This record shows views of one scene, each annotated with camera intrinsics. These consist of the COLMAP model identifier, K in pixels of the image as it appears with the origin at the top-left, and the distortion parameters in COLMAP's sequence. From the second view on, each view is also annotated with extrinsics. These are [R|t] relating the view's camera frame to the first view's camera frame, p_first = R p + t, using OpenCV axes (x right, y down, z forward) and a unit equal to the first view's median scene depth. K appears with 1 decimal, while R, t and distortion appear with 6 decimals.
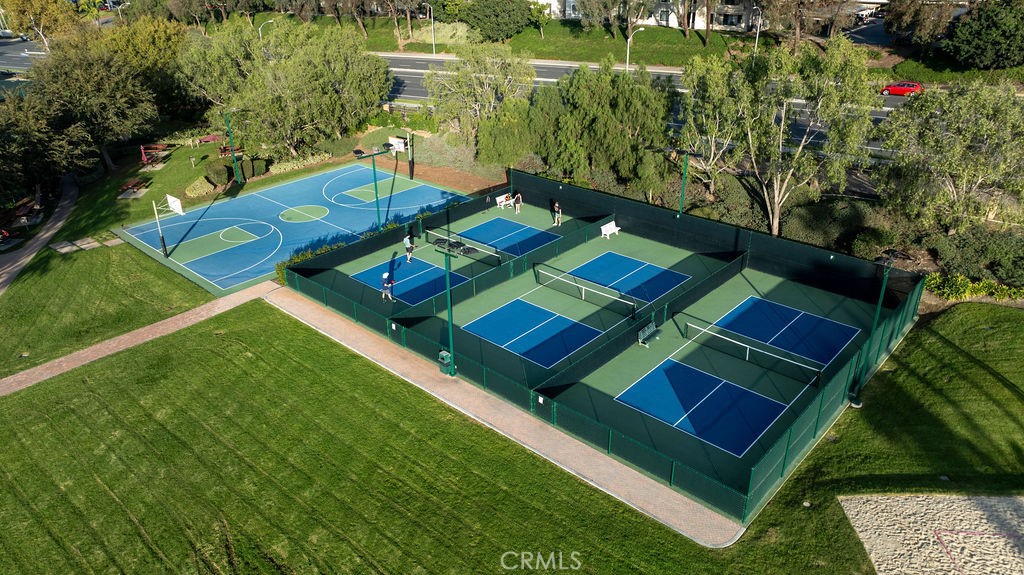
lens RADIAL K [[719.2, 0, 512.3], [0, 719.2, 285.3], [0, 0, 1]] dist [-0.027571, 0.019506]
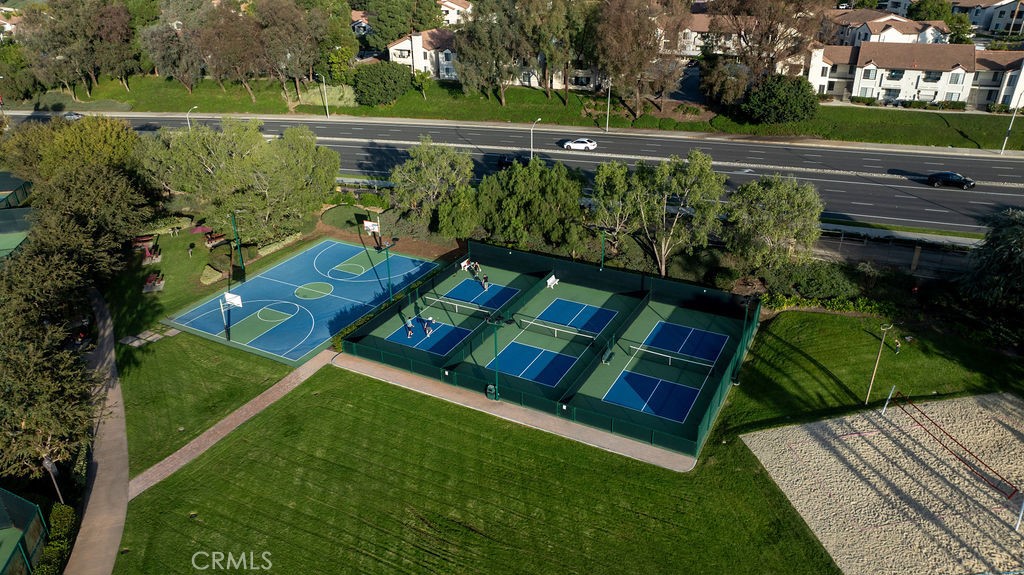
lens RADIAL K [[719.2, 0, 512.4], [0, 719.2, 282.3], [0, 0, 1]] dist [-0.027571, 0.019506]
pose [[0.969325, -0.105978, 0.221759, -0.279256], [0.108090, 0.994138, 0.002627, -0.096925], [-0.220737, 0.021424, 0.975098, -0.398784]]
